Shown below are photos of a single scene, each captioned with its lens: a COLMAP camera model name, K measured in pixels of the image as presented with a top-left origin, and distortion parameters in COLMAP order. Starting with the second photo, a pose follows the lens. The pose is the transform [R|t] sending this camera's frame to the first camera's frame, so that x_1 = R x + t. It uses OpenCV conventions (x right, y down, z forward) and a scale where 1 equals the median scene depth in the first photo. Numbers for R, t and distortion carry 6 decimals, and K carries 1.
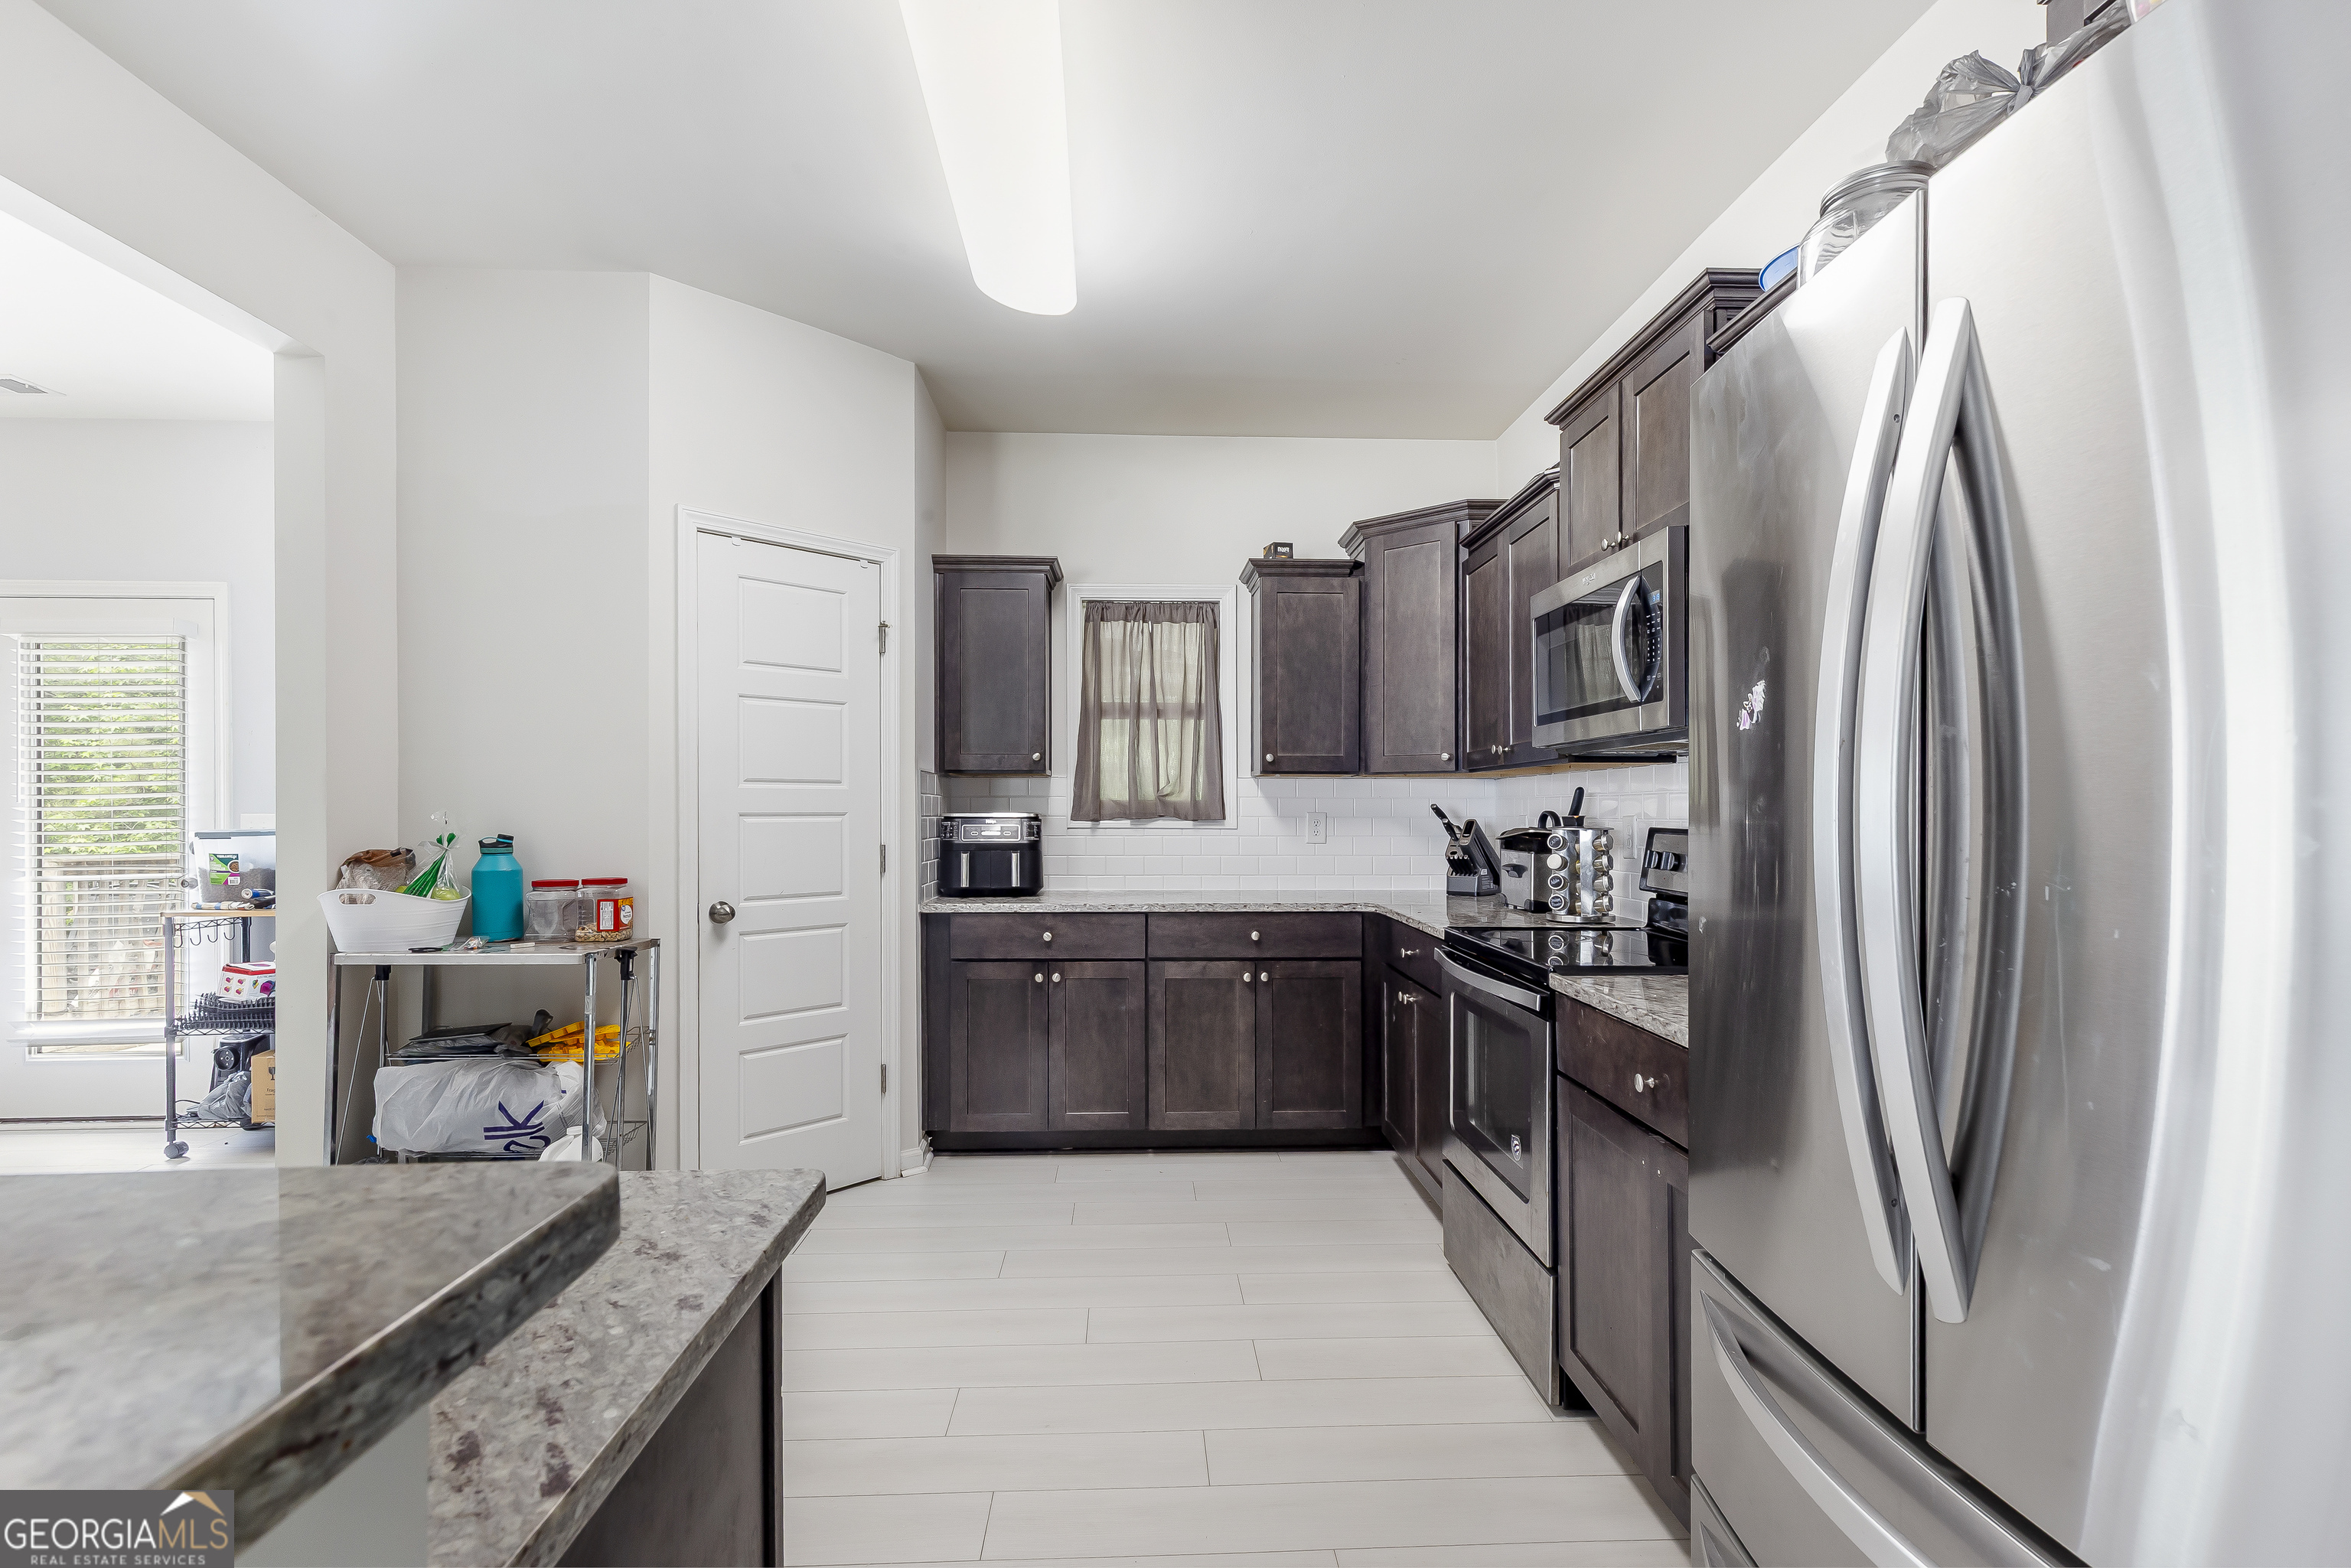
lens RADIAL K [[1119.7, 0, 1148.4], [0, 1119.7, 794.1], [0, 0, 1]] dist [-0.001765, -0.003636]
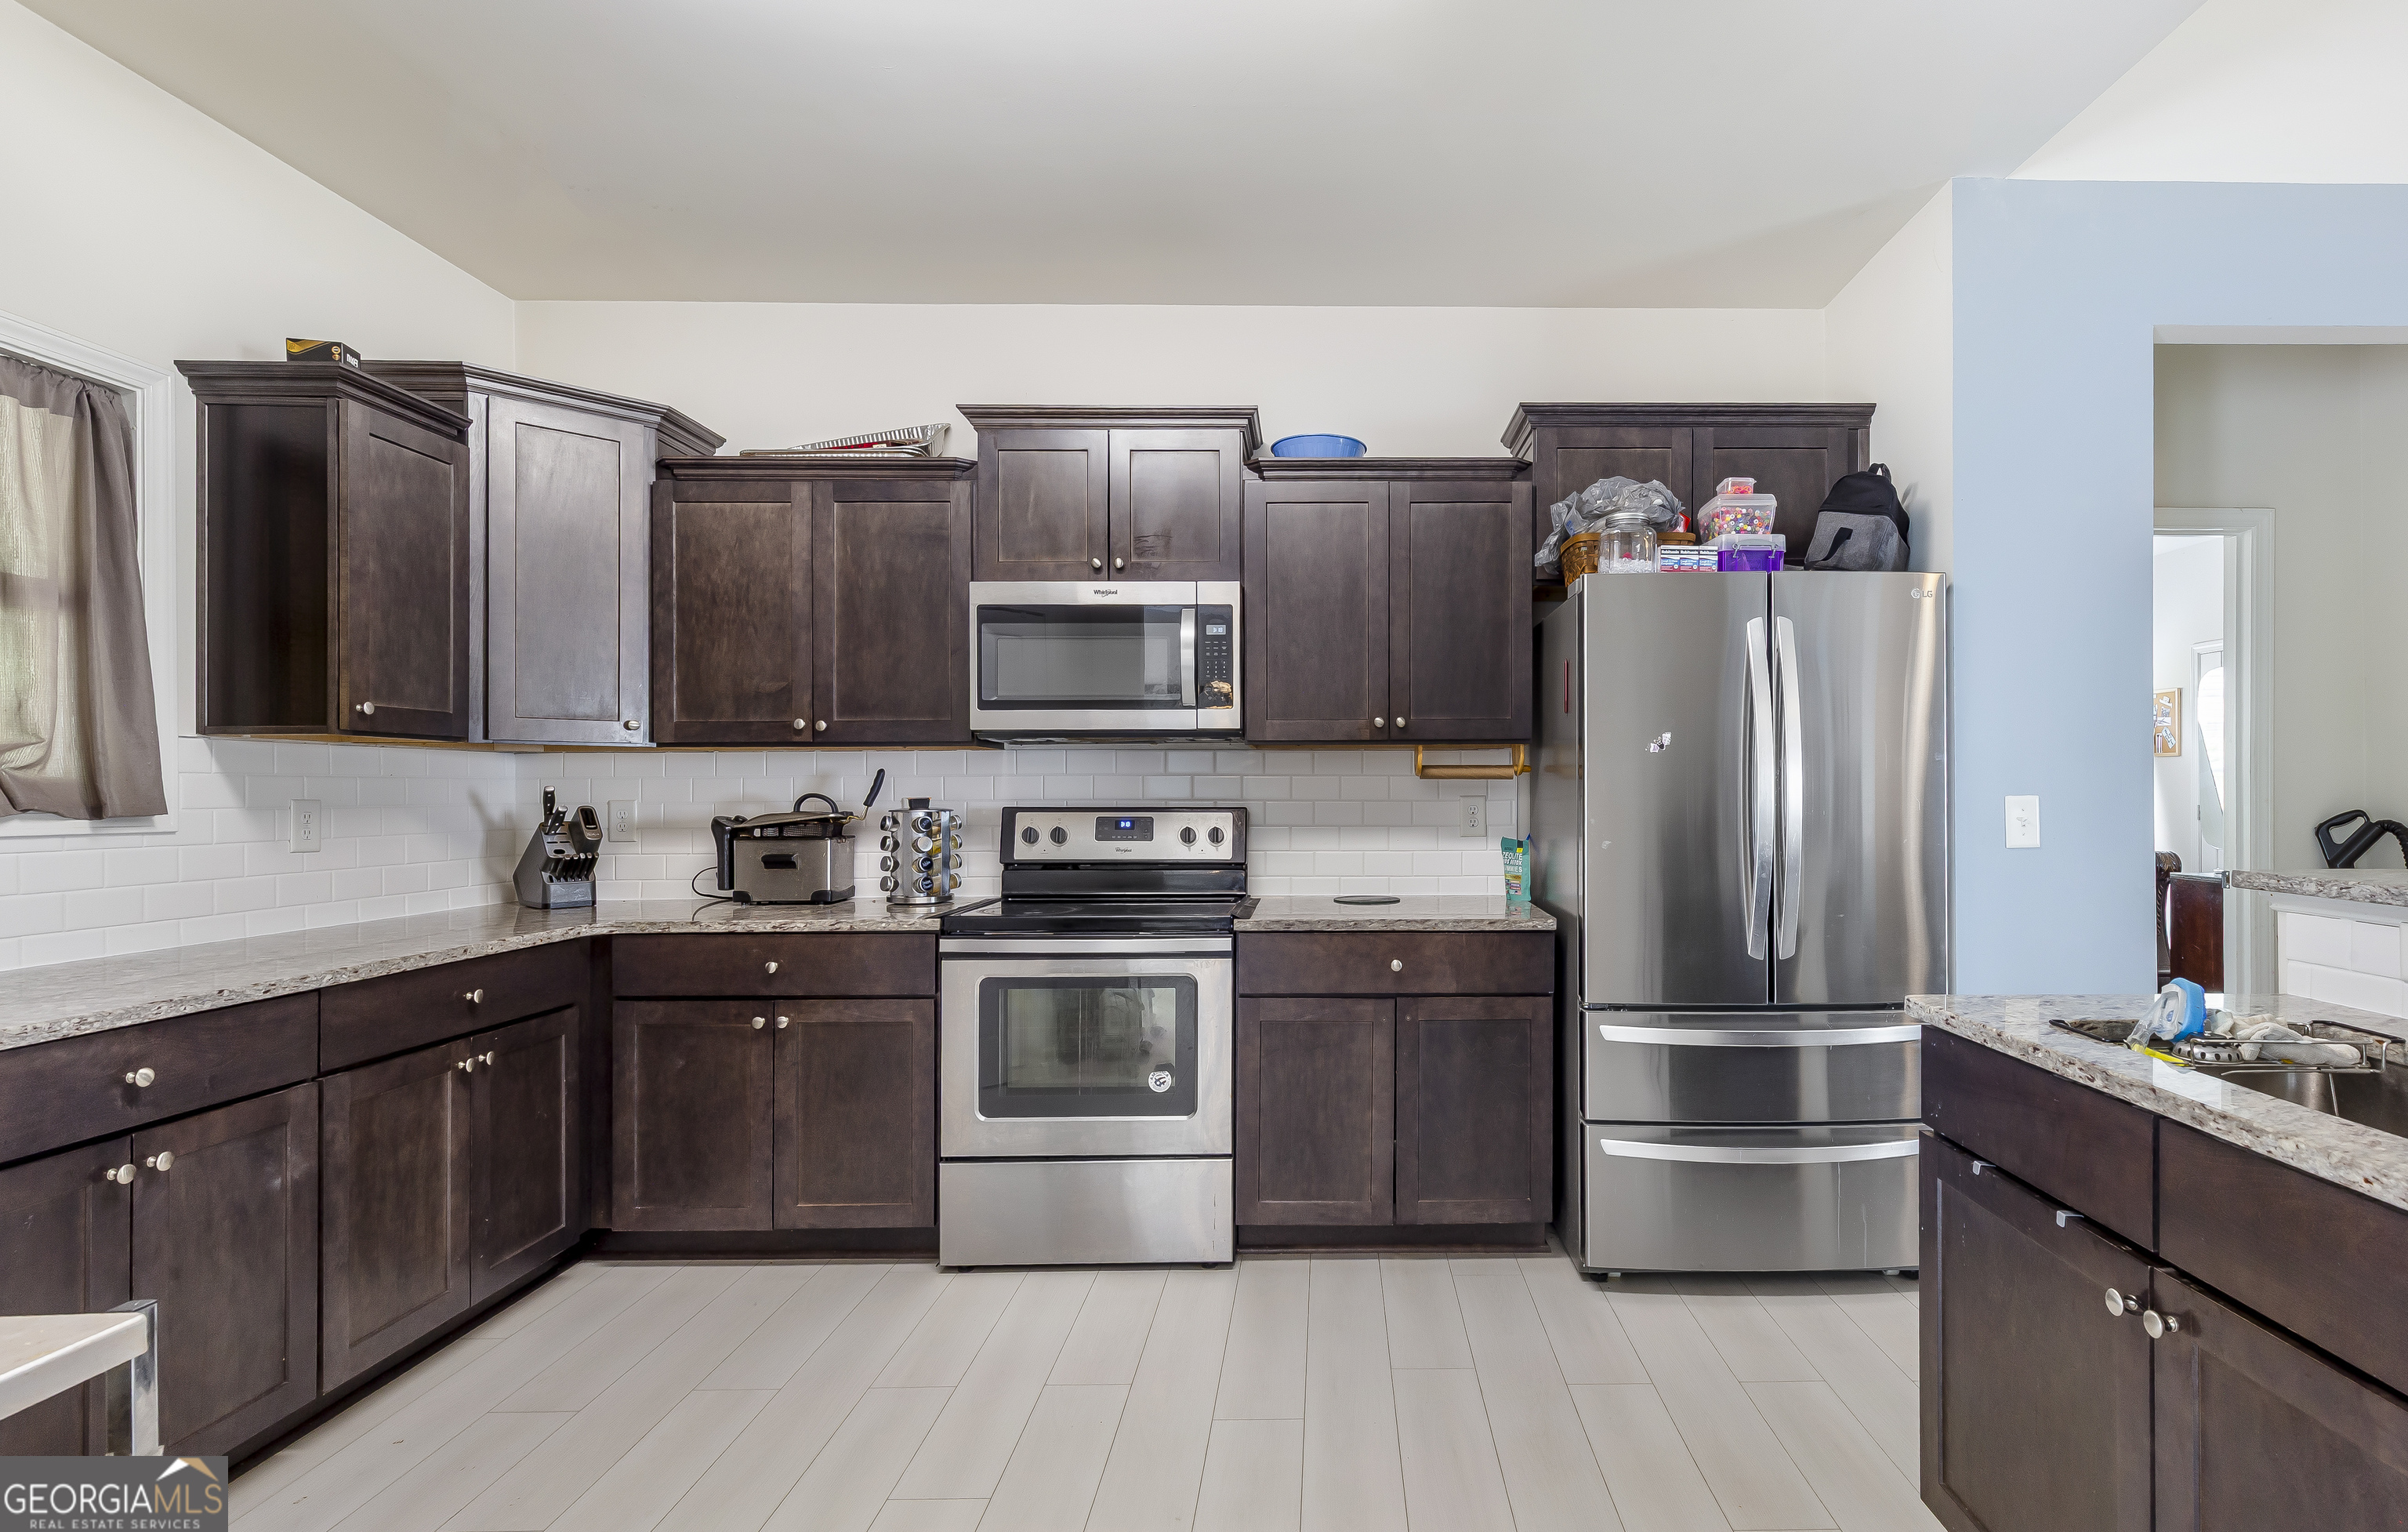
lens RADIAL K [[1264.0, 0, 1225.1], [0, 1264.0, 788.9], [0, 0, 1]] dist [0.018759, 0.000933]
pose [[0.034891, 0.000763, 0.999391, -0.587932], [-0.008455, 0.999964, -0.000468, 0.007812], [-0.999355, -0.008433, 0.034897, 0.546219]]
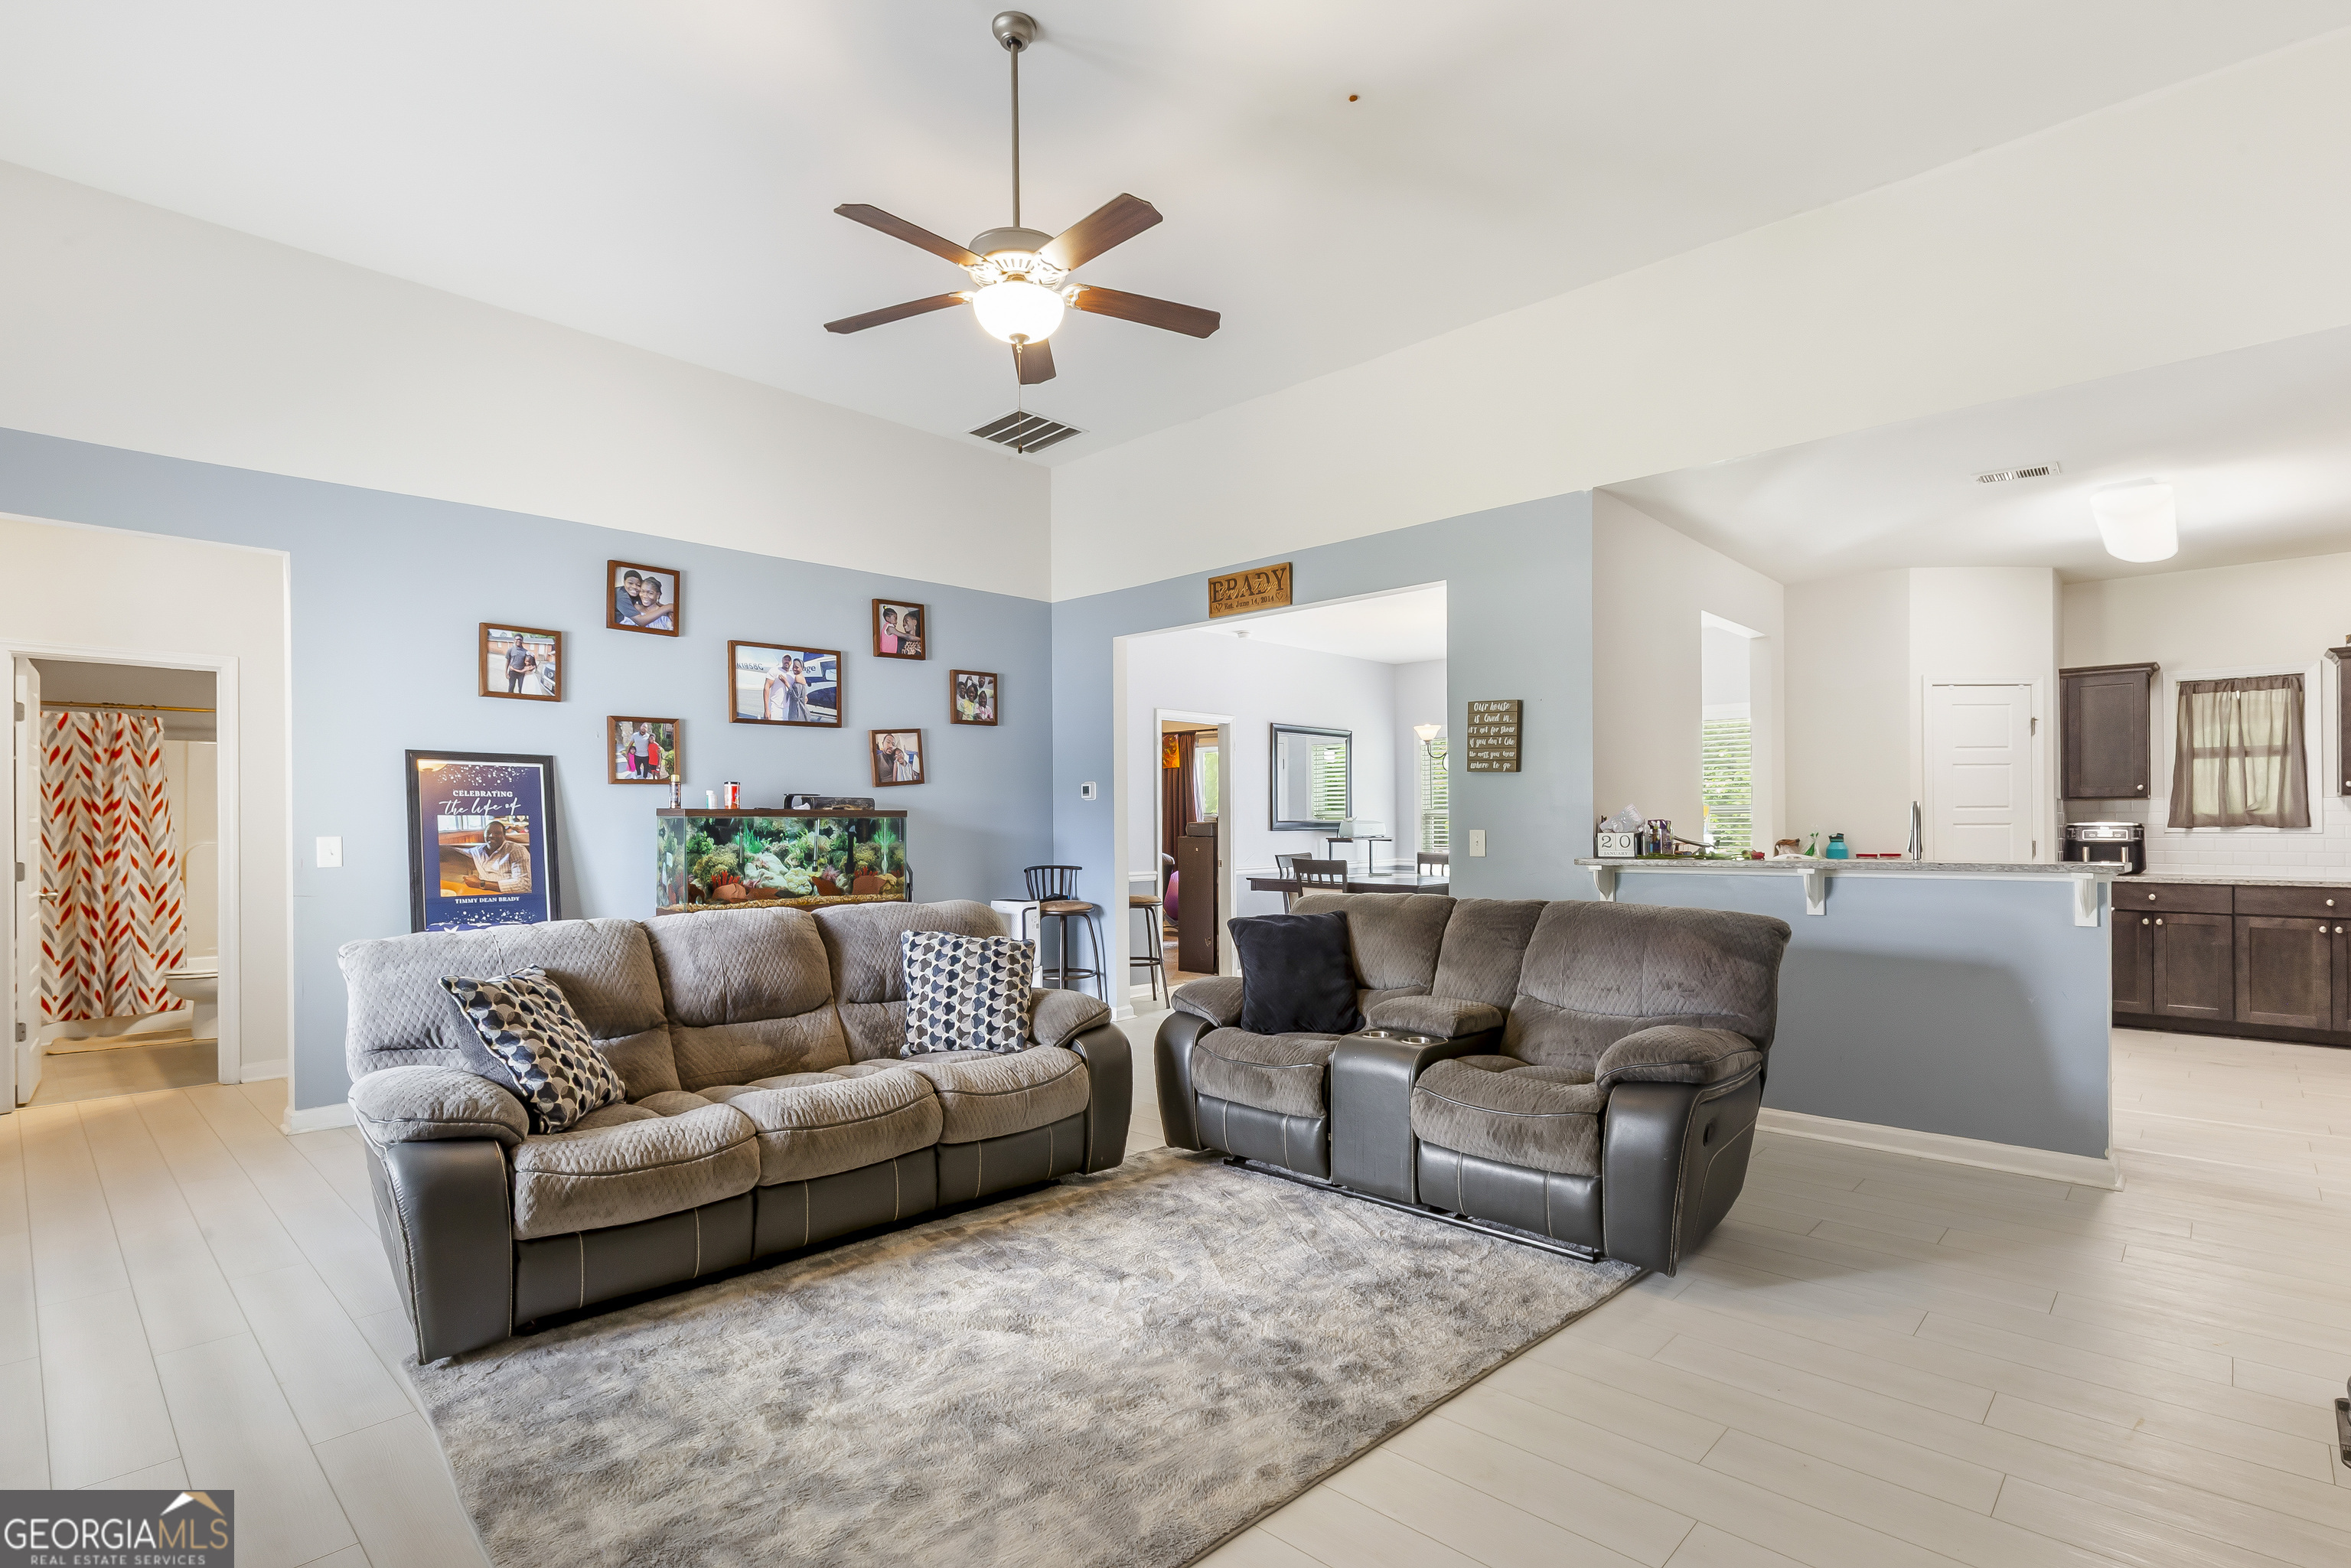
lens RADIAL K [[1119.7, 0, 1168.2], [0, 1119.7, 822.6], [0, 0, 1]] dist [-0.001765, -0.003636]
pose [[0.706875, -0.004277, -0.707325, 0.048450], [0.013971, 0.999871, 0.007916, -0.015950], [0.707200, -0.015478, 0.706844, -1.174726]]
